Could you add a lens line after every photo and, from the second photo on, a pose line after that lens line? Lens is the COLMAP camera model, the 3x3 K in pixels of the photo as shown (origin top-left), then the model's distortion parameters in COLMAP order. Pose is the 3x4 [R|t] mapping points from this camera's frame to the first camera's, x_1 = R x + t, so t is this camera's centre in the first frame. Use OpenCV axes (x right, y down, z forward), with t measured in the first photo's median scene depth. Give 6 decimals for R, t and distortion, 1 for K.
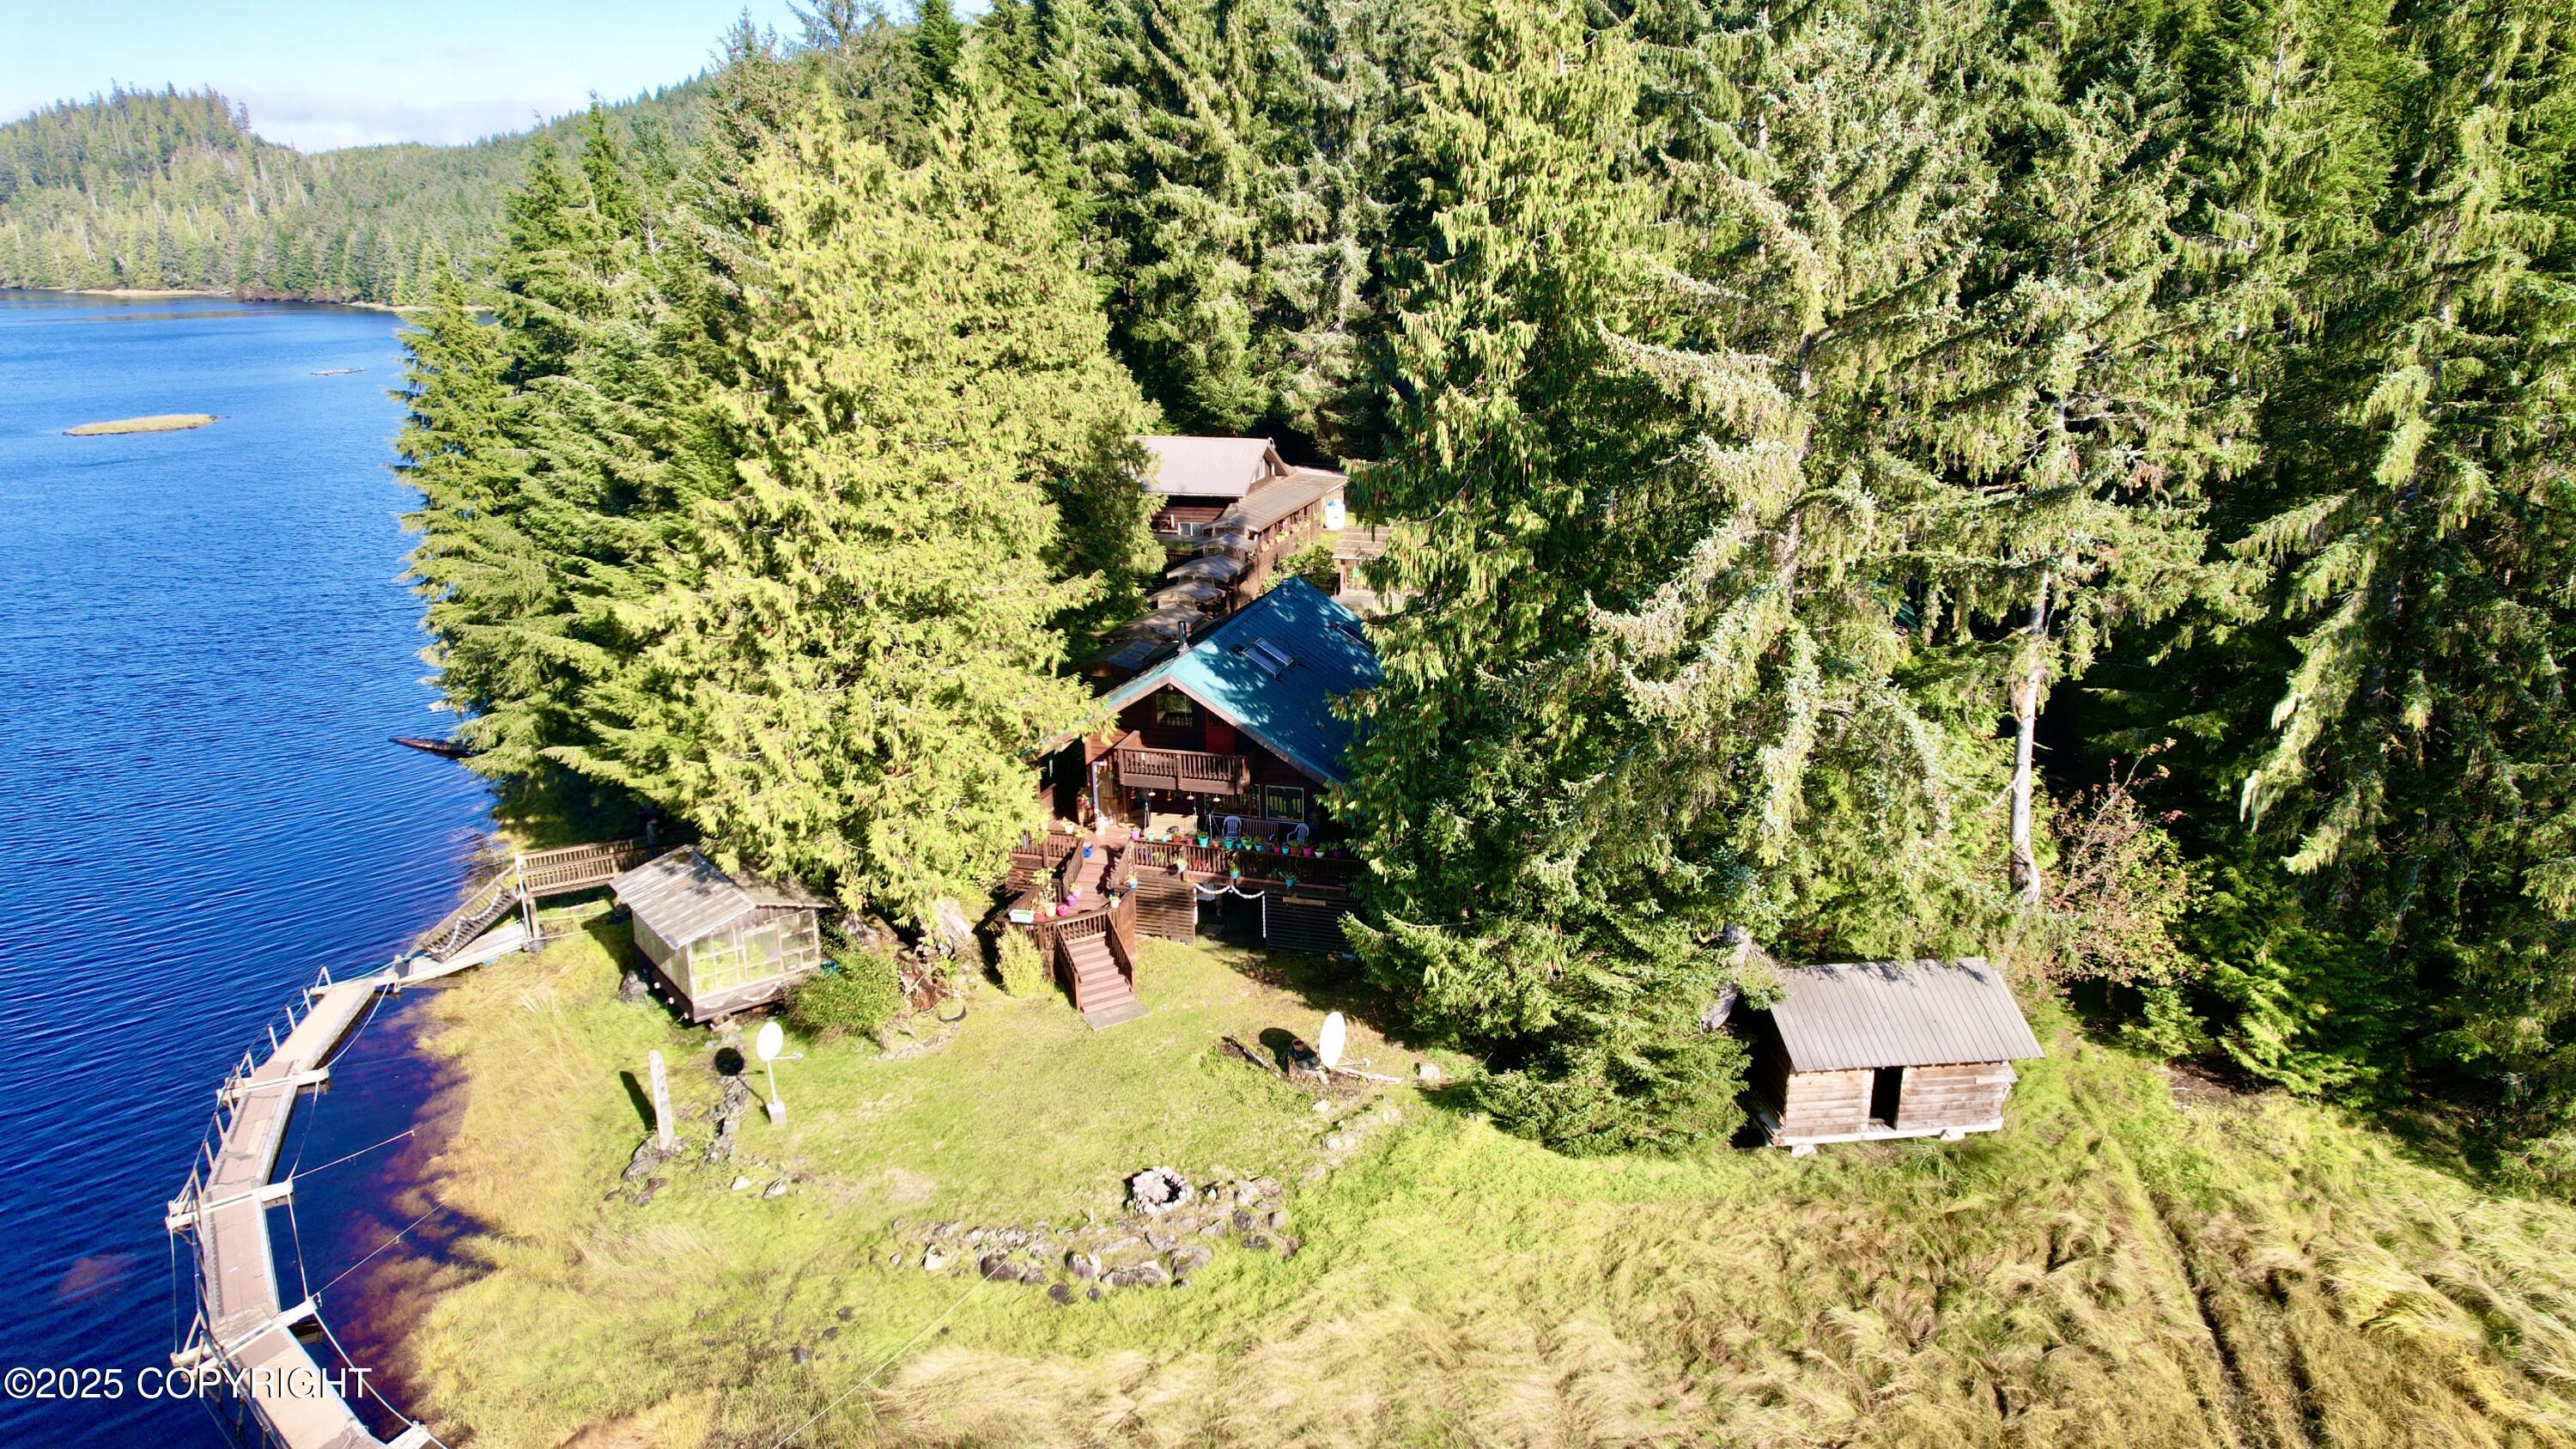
lens RADIAL K [[1649.3, 0, 1306.3], [0, 1649.3, 734.3], [0, 0, 1]] dist [-0.067783, 0.062004]
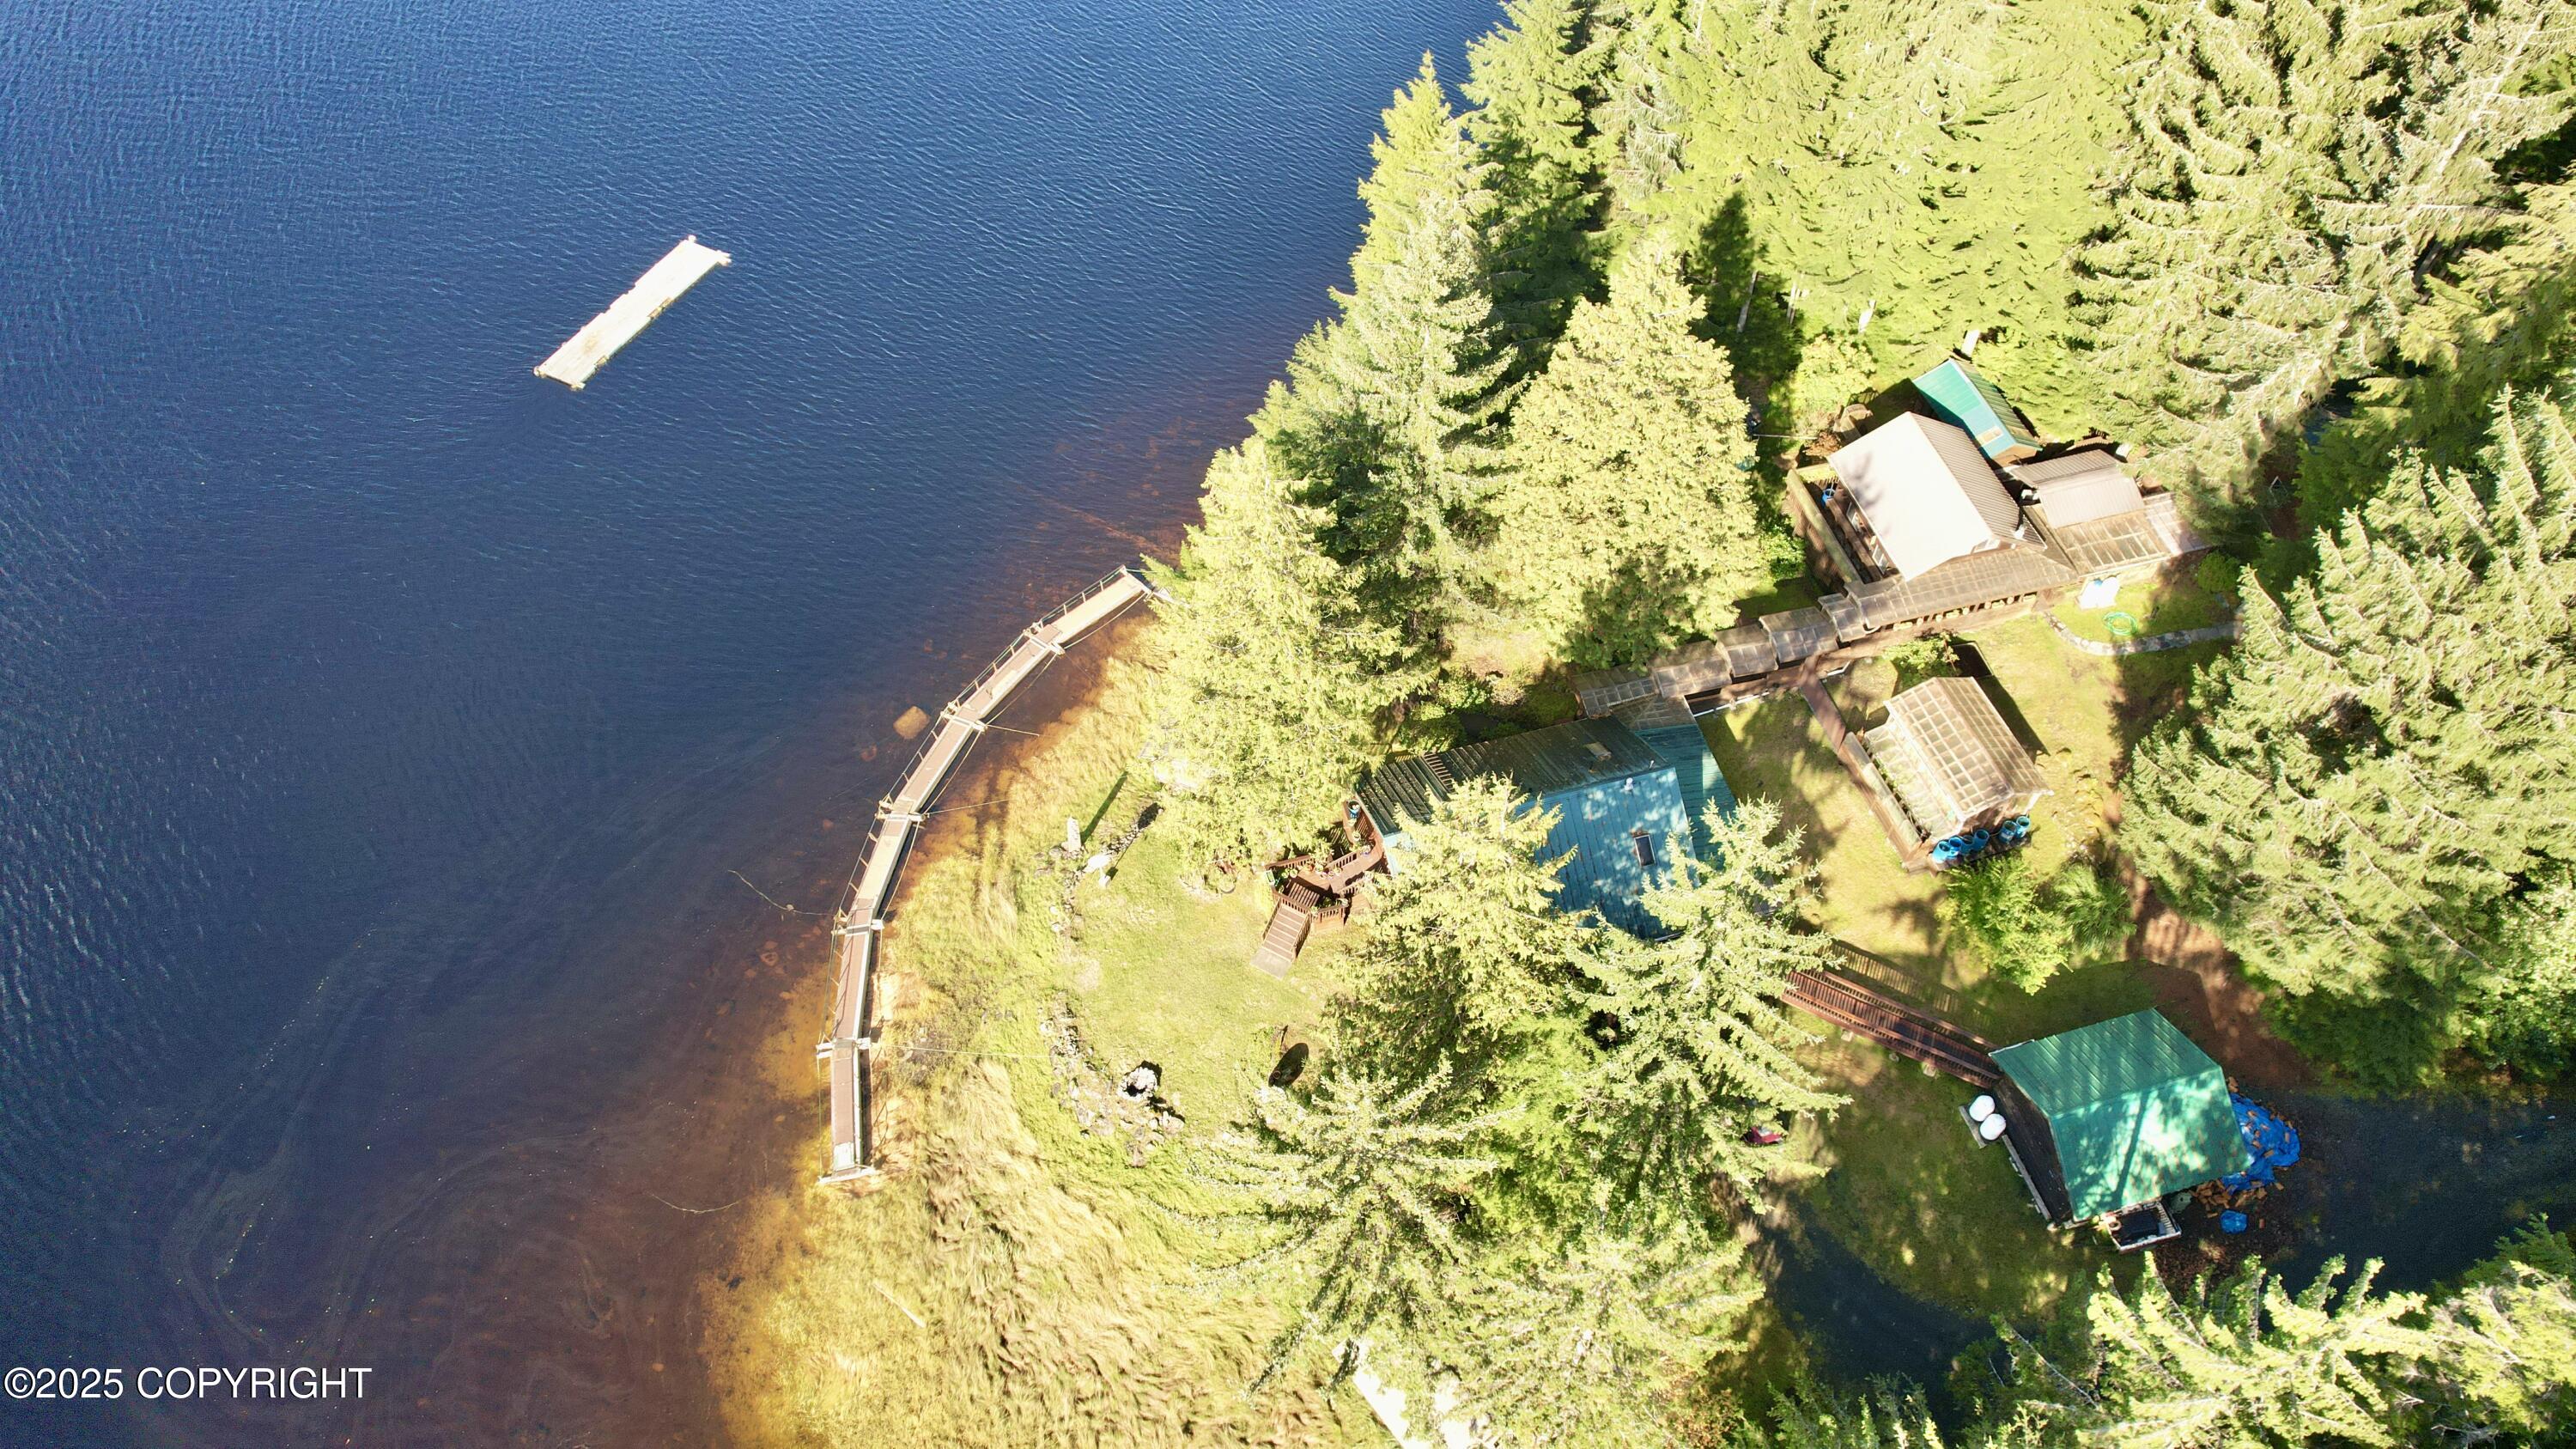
lens RADIAL K [[1649.3, 0, 1276.3], [0, 1649.3, 722.6], [0, 0, 1]] dist [-0.067783, 0.062004]
pose [[0.516341, 0.696659, -0.498055, 0.554492], [-0.248108, 0.678328, 0.691602, -1.162389], [0.819655, -0.233531, 0.523095, 0.188669]]
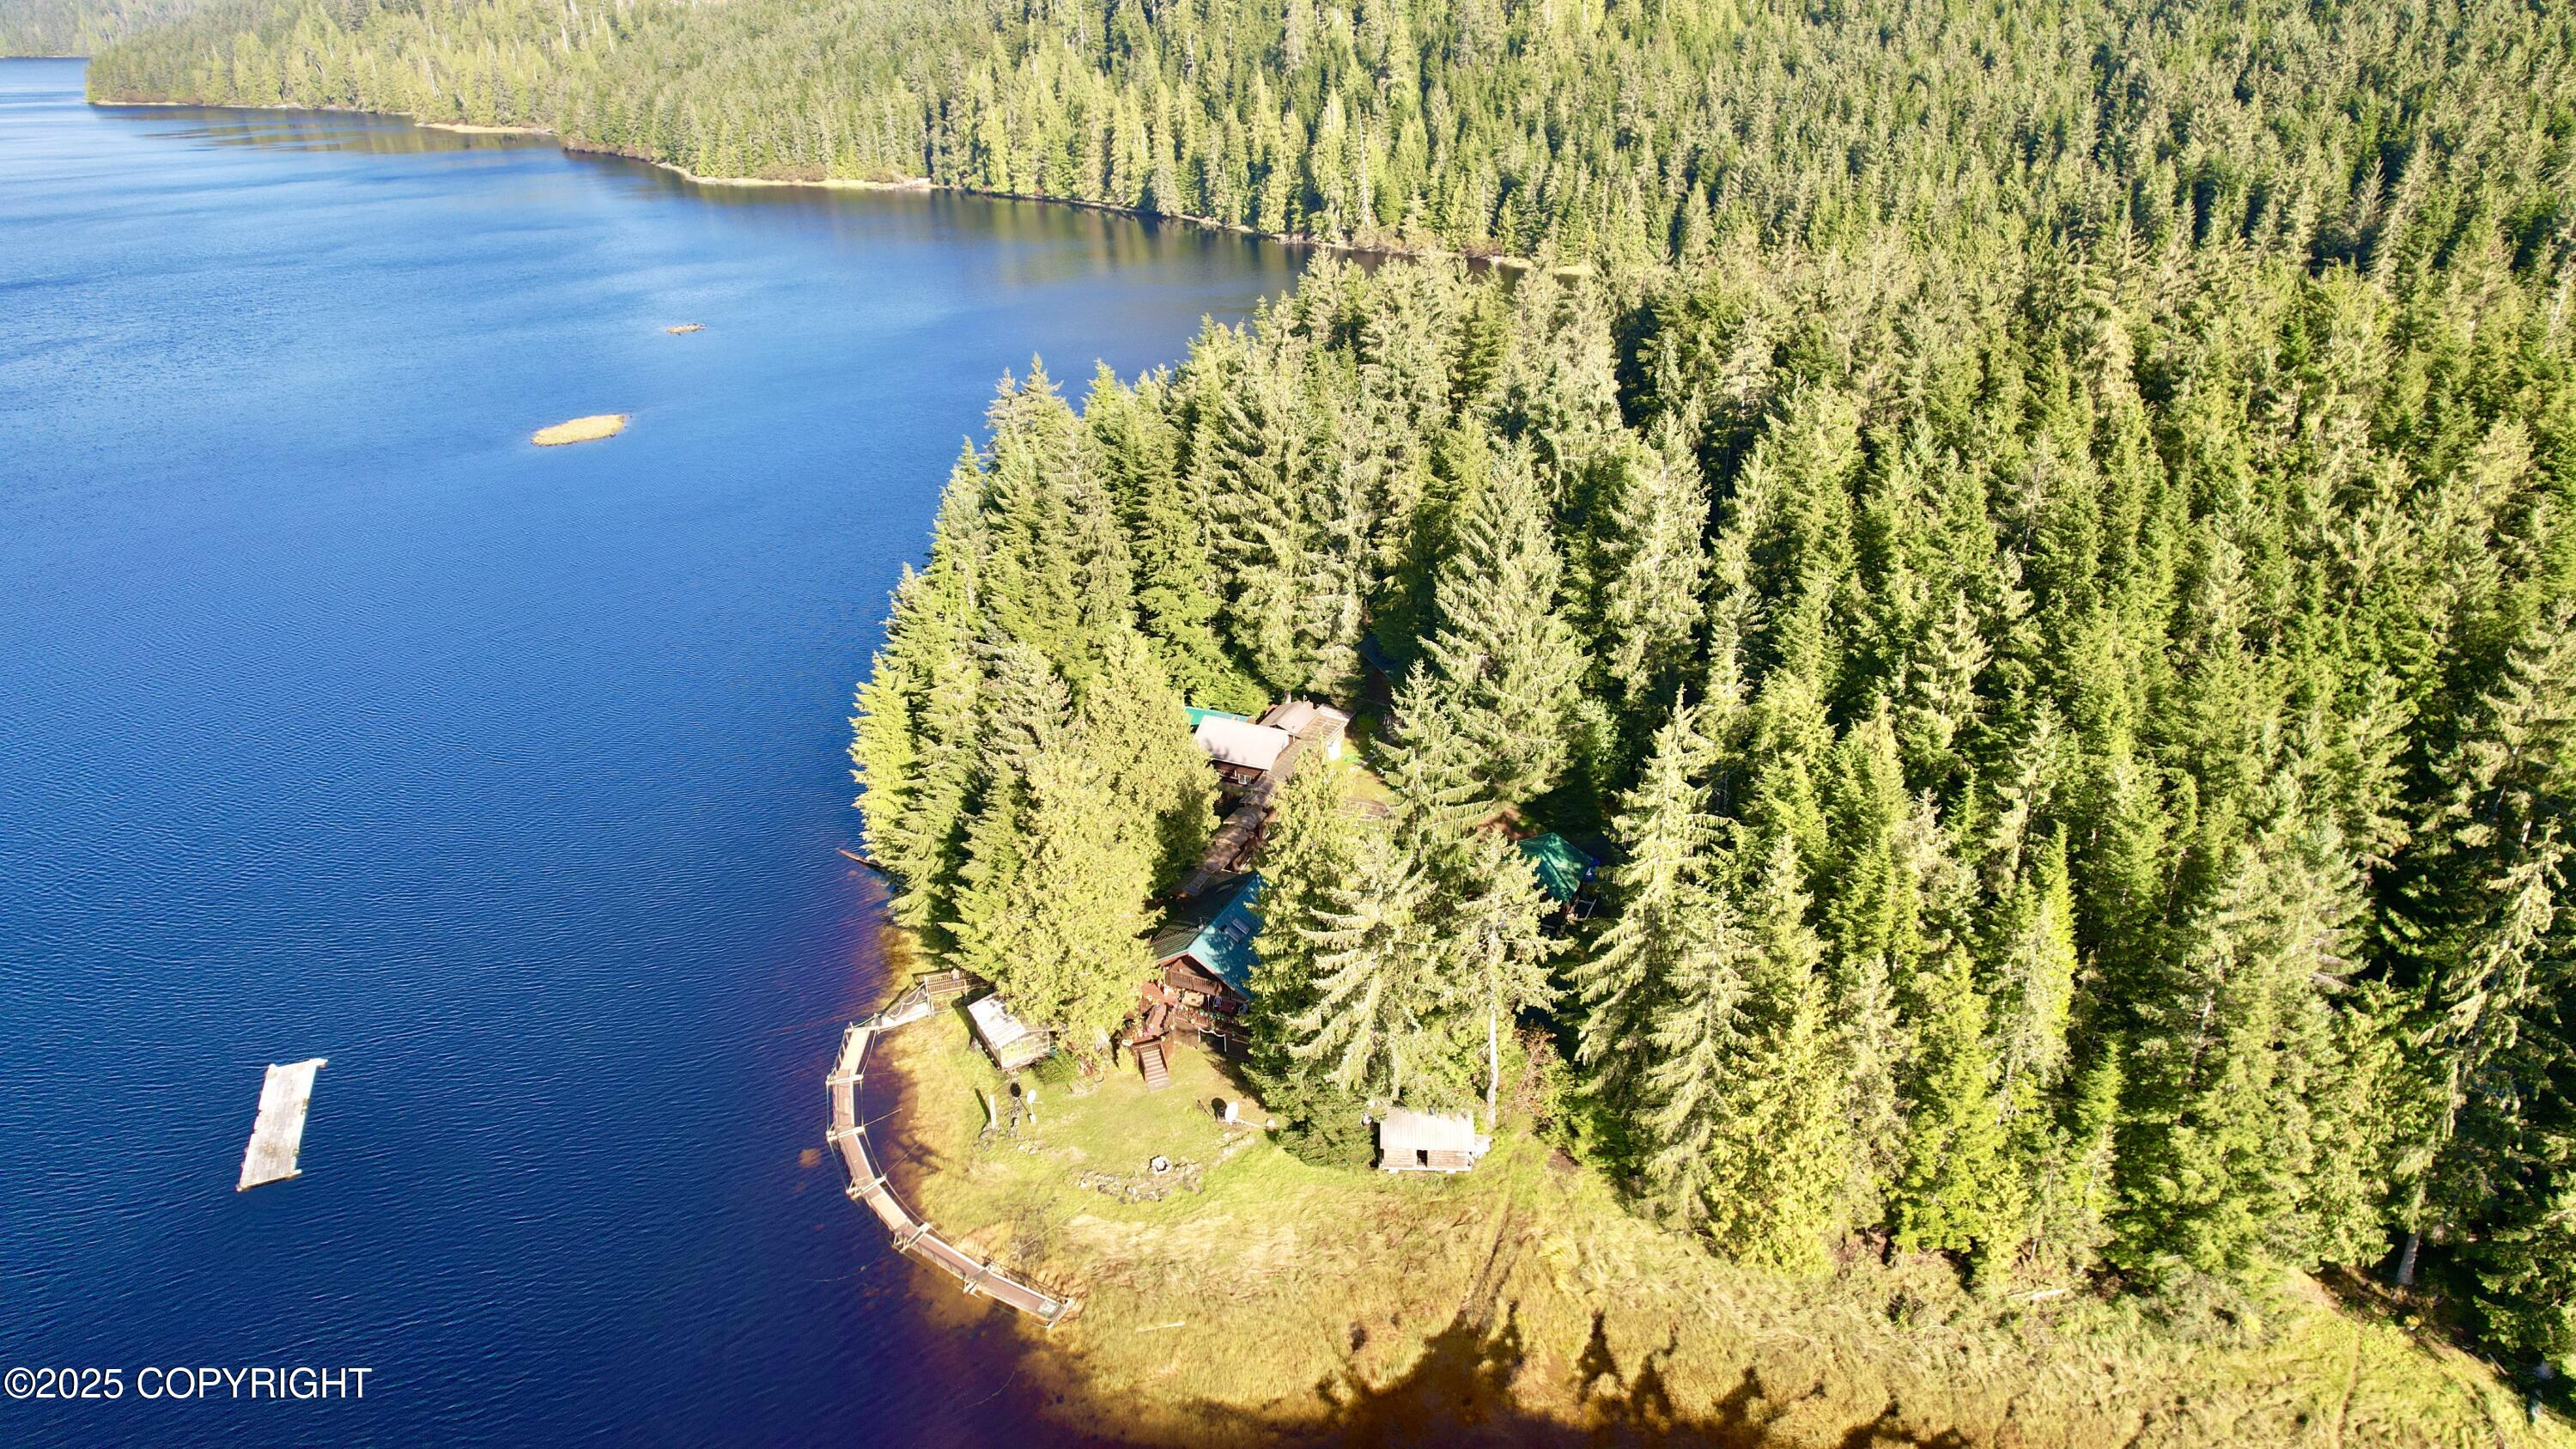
lens RADIAL K [[1649.3, 0, 1296.5], [0, 1649.3, 721.2], [0, 0, 1]] dist [-0.067783, 0.062004]
pose [[0.988601, 0.063850, -0.136347, 0.418845], [-0.046213, 0.990591, 0.128816, -0.750927], [0.143289, -0.121047, 0.982250, -1.462412]]
